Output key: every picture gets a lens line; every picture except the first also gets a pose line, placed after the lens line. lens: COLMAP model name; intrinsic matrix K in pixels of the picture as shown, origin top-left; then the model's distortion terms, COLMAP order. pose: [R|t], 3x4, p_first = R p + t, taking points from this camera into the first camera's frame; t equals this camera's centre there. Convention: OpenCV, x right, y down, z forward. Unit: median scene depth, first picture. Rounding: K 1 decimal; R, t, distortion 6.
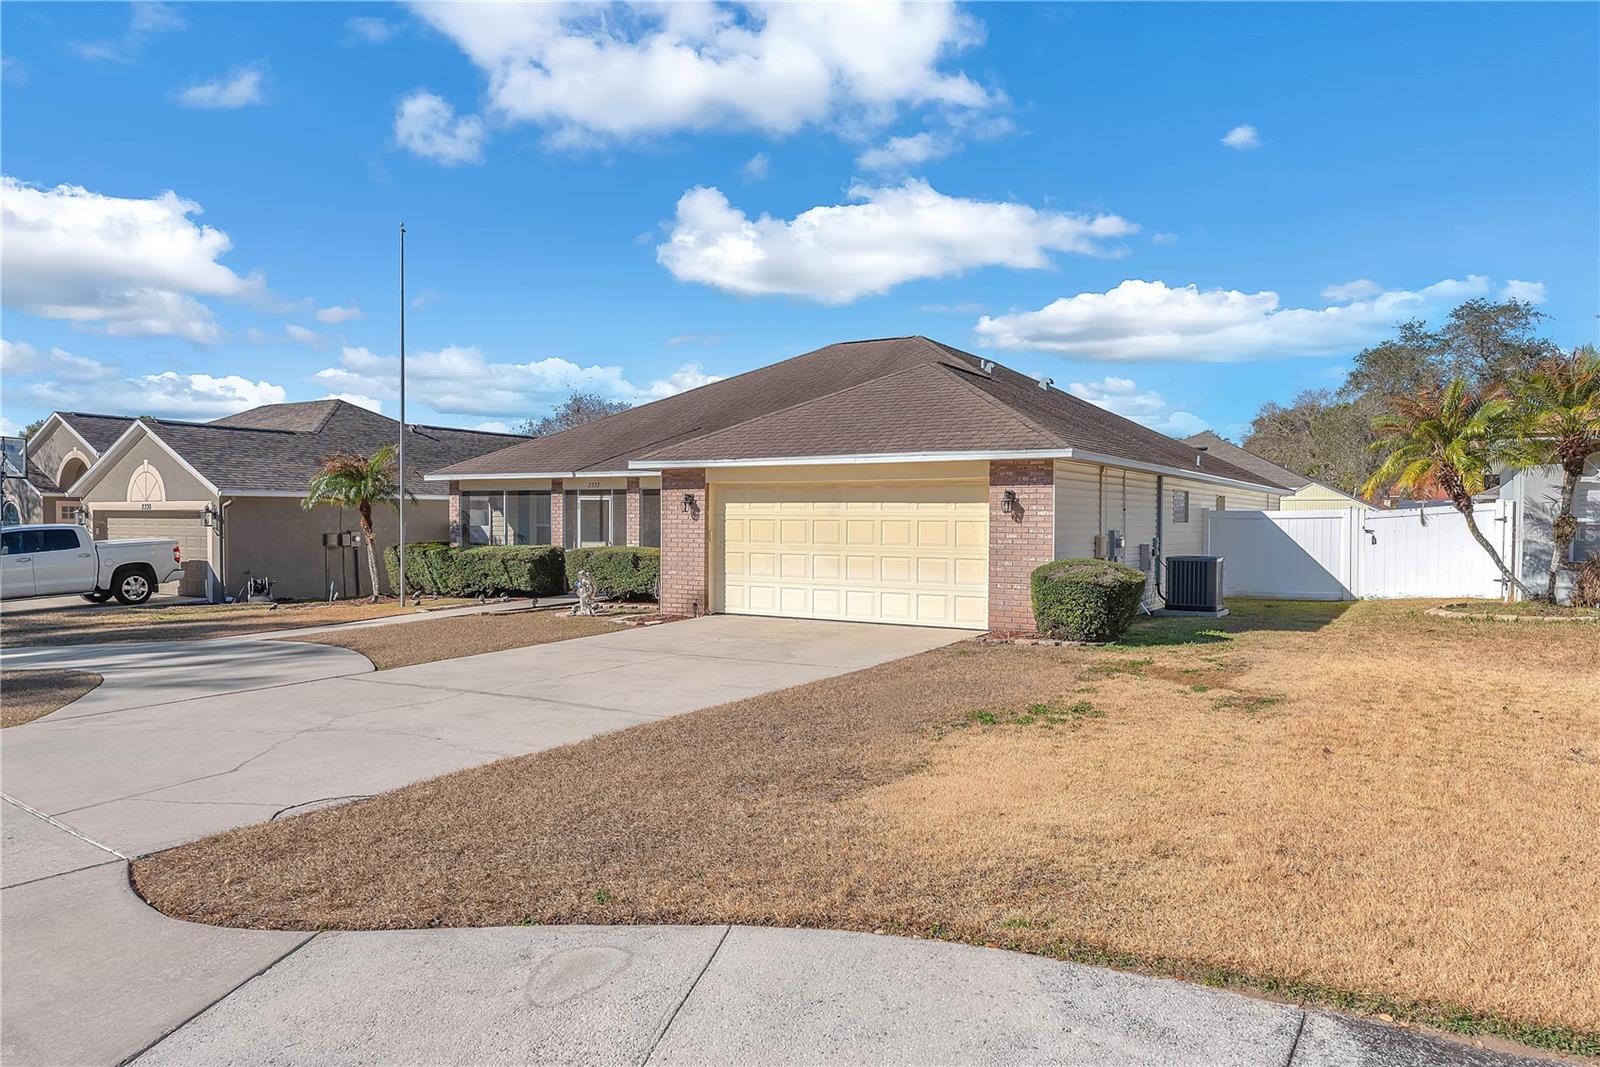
lens RADIAL K [[1021.2, 0, 800.0], [0, 1021.2, 533.5], [0, 0, 1]] dist [-0.001764, -0.000550]
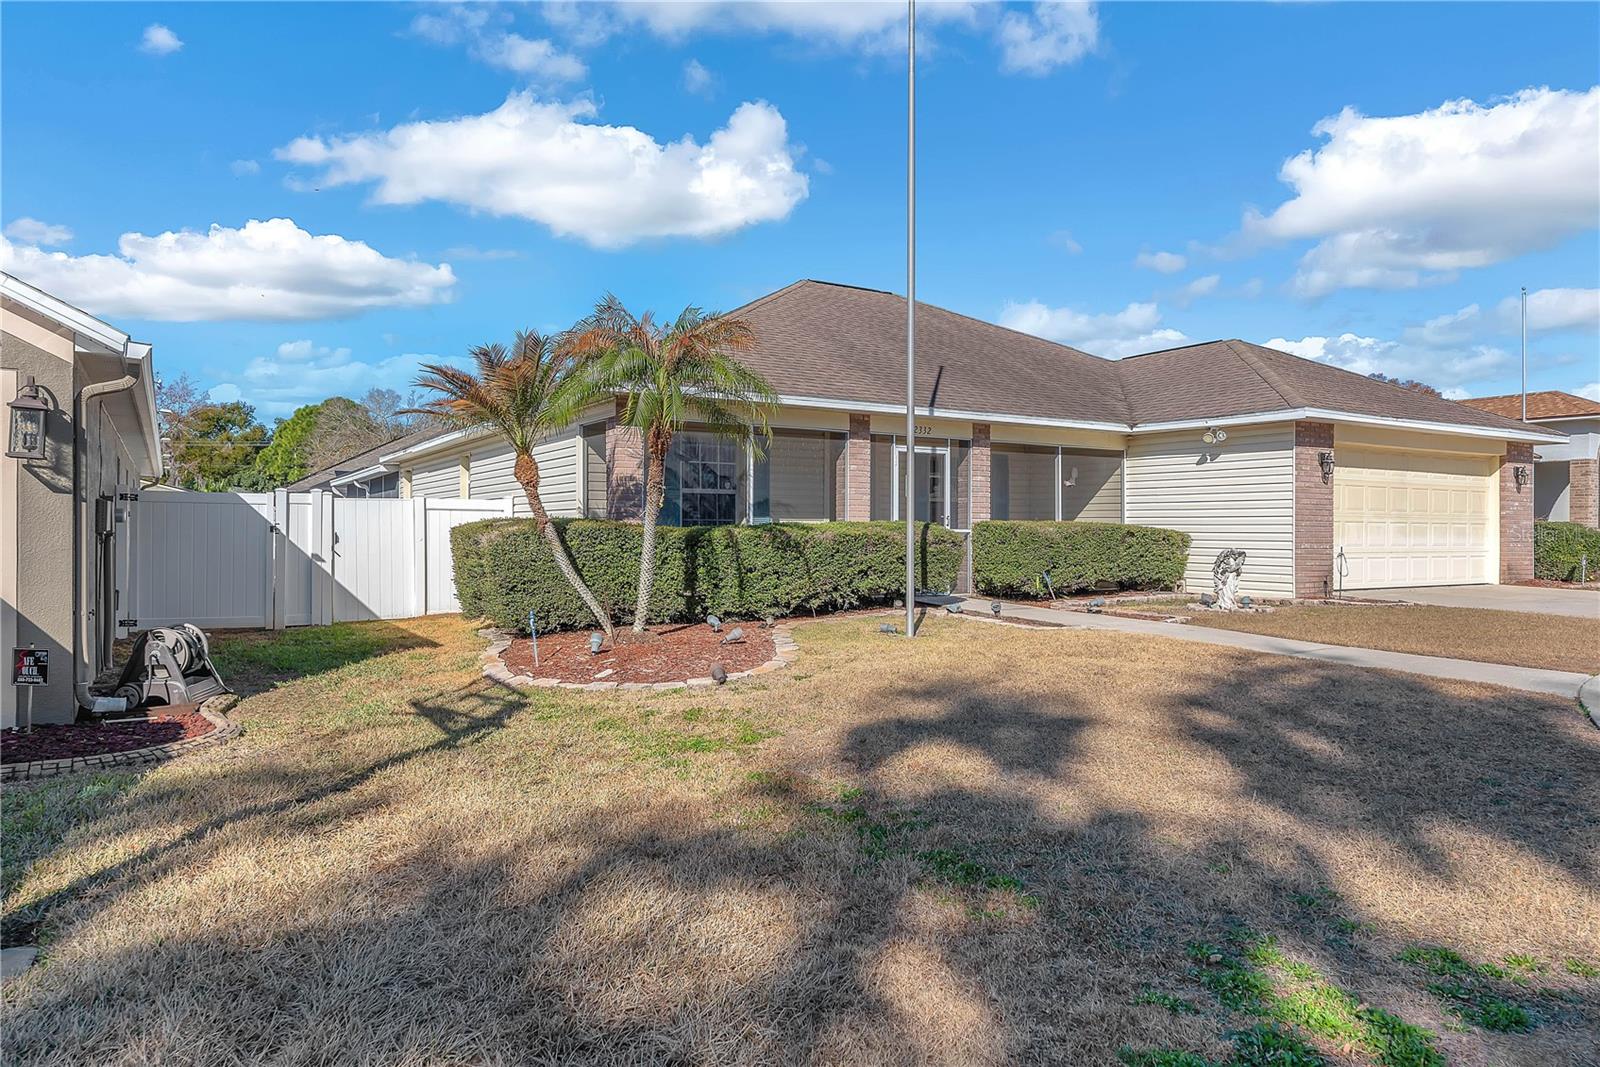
lens RADIAL K [[1055.2, 0, 800.0], [0, 1055.2, 533.5], [0, 0, 1]] dist [0.027670, 0.000482]
pose [[0.428781, -0.011468, 0.903336, -1.001915], [0.009558, 0.999921, 0.008158, 0.015319], [-0.903358, 0.005136, 0.428856, 0.918206]]
